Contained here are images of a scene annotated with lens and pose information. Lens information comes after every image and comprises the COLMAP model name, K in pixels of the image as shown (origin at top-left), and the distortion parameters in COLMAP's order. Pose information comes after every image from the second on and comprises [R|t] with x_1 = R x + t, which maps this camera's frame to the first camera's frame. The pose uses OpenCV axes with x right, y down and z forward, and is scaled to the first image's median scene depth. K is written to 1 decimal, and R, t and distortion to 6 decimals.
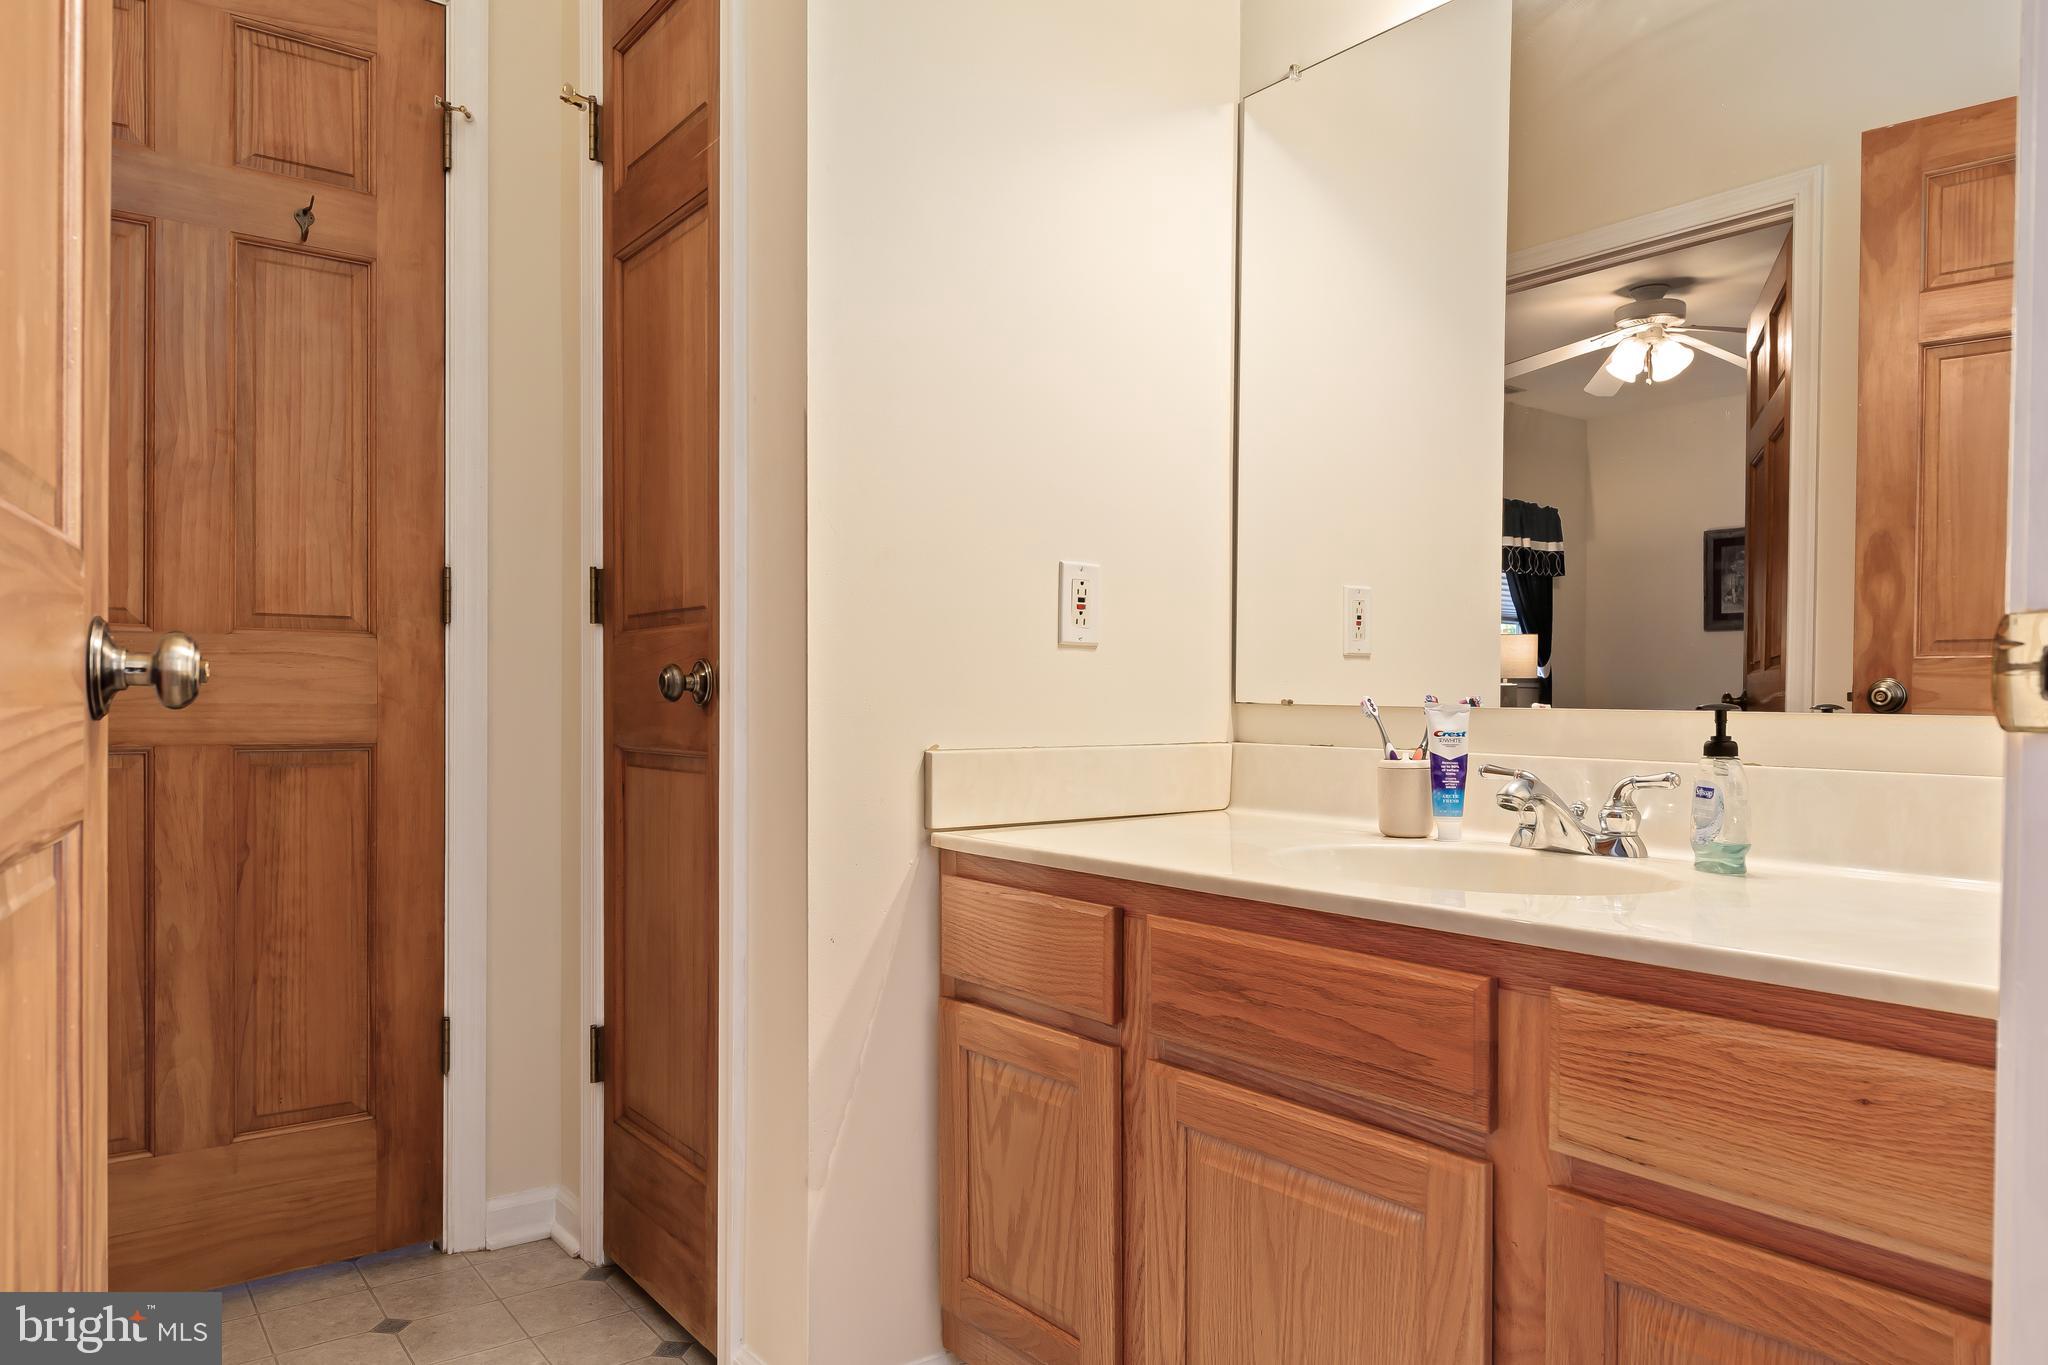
lens RADIAL K [[1313.7, 0, 1024.0], [0, 1313.7, 682.5], [0, 0, 1]] dist [0.023098, -0.001373]
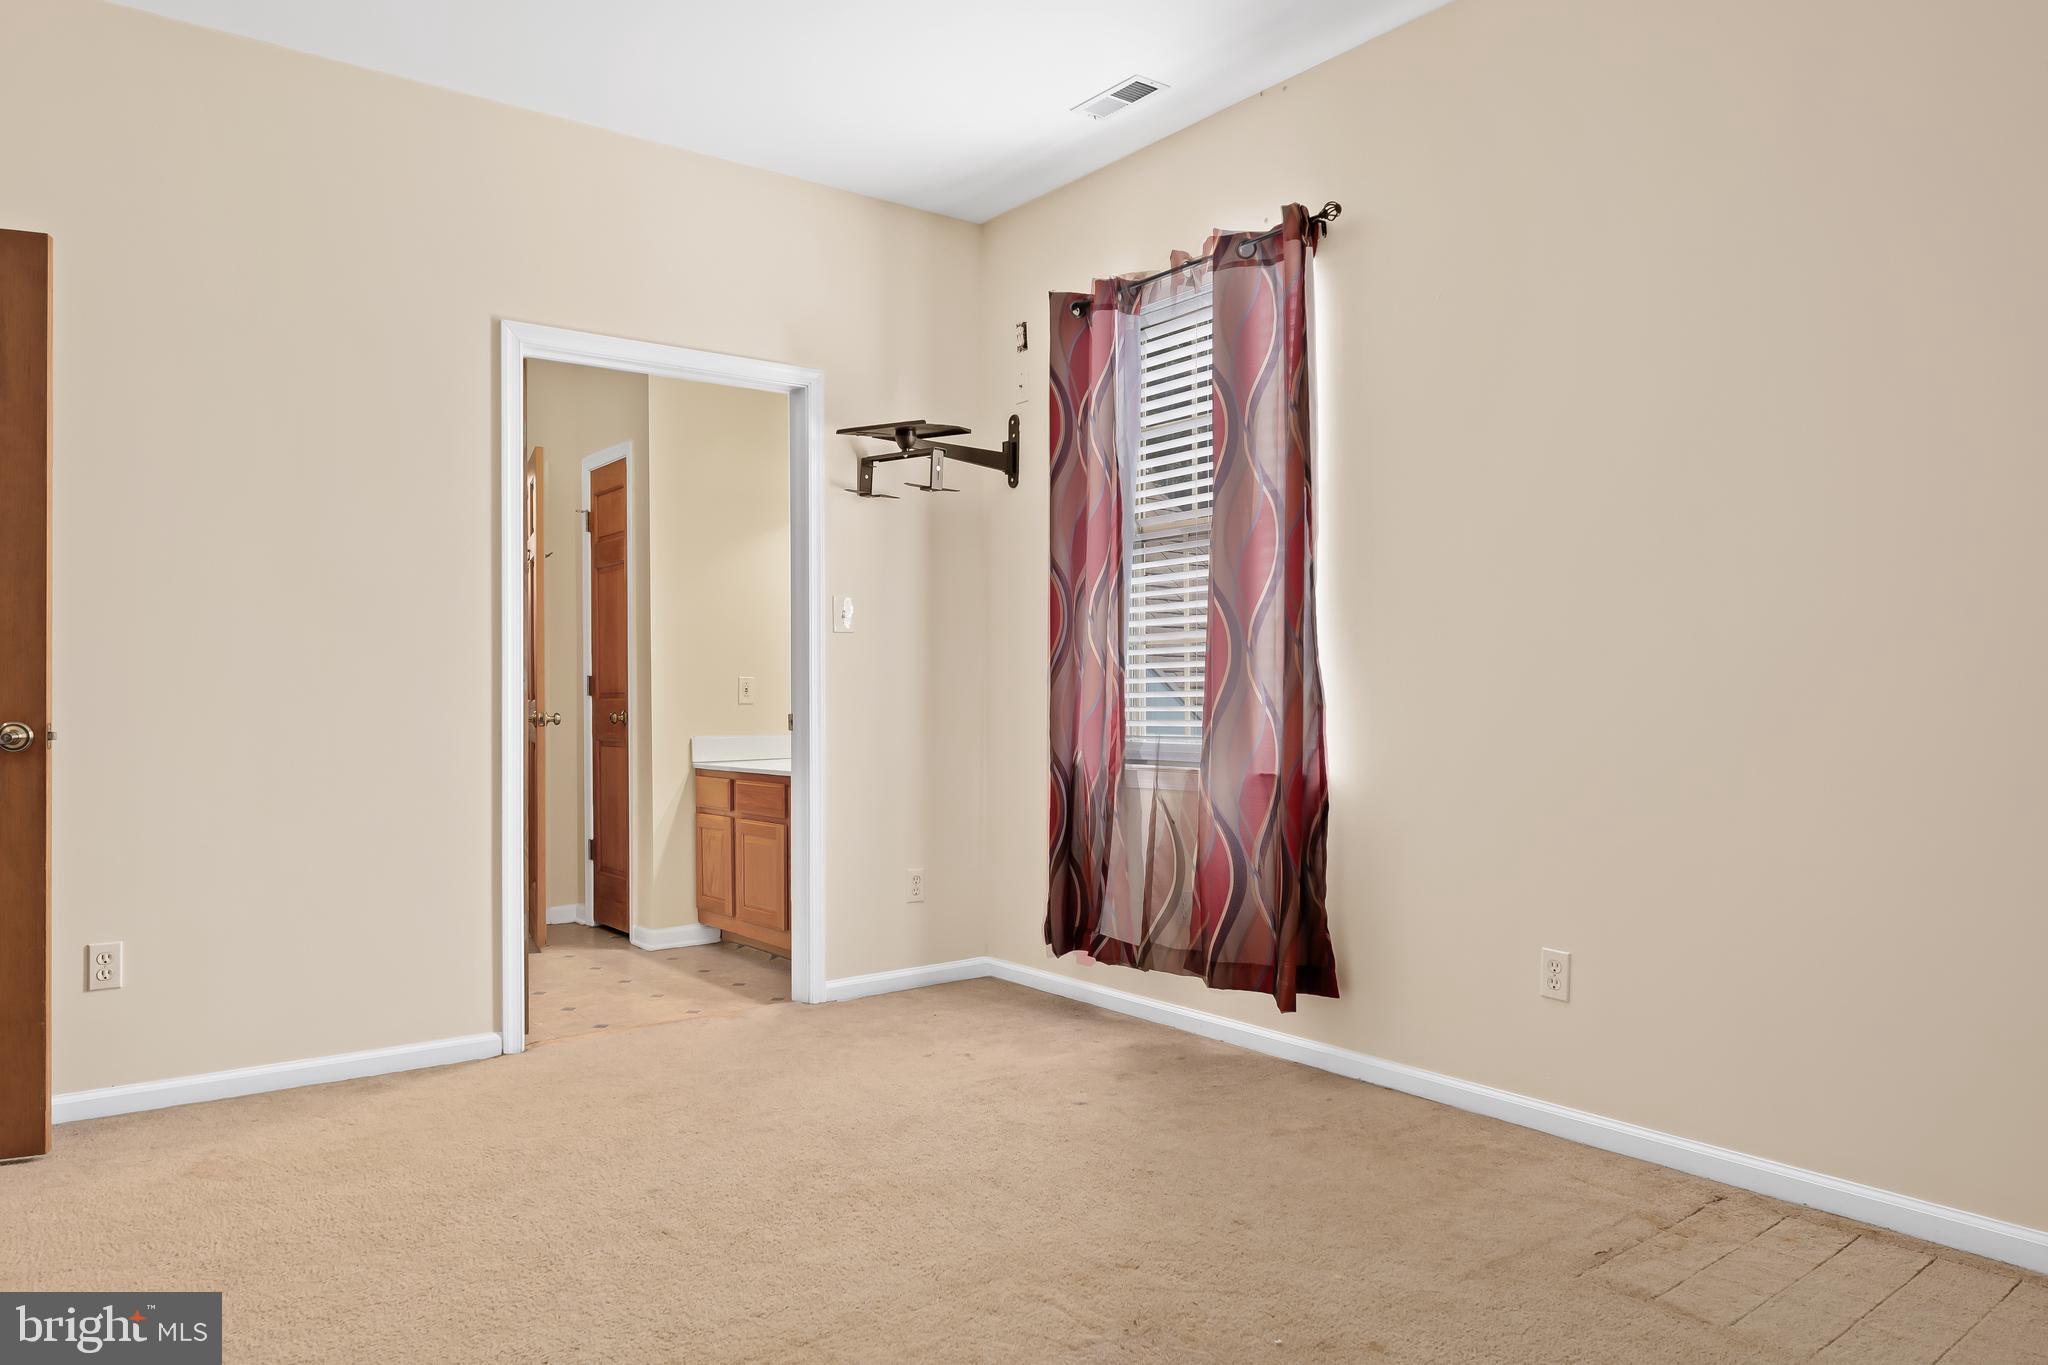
lens RADIAL K [[1313.7, 0, 1024.0], [0, 1313.7, 682.5], [0, 0, 1]] dist [0.023098, -0.001373]
pose [[0.999944, -0.008480, 0.006299, 0.685555], [0.008489, 0.999963, -0.001359, -0.071259], [-0.006287, 0.001413, 0.999979, -2.130405]]
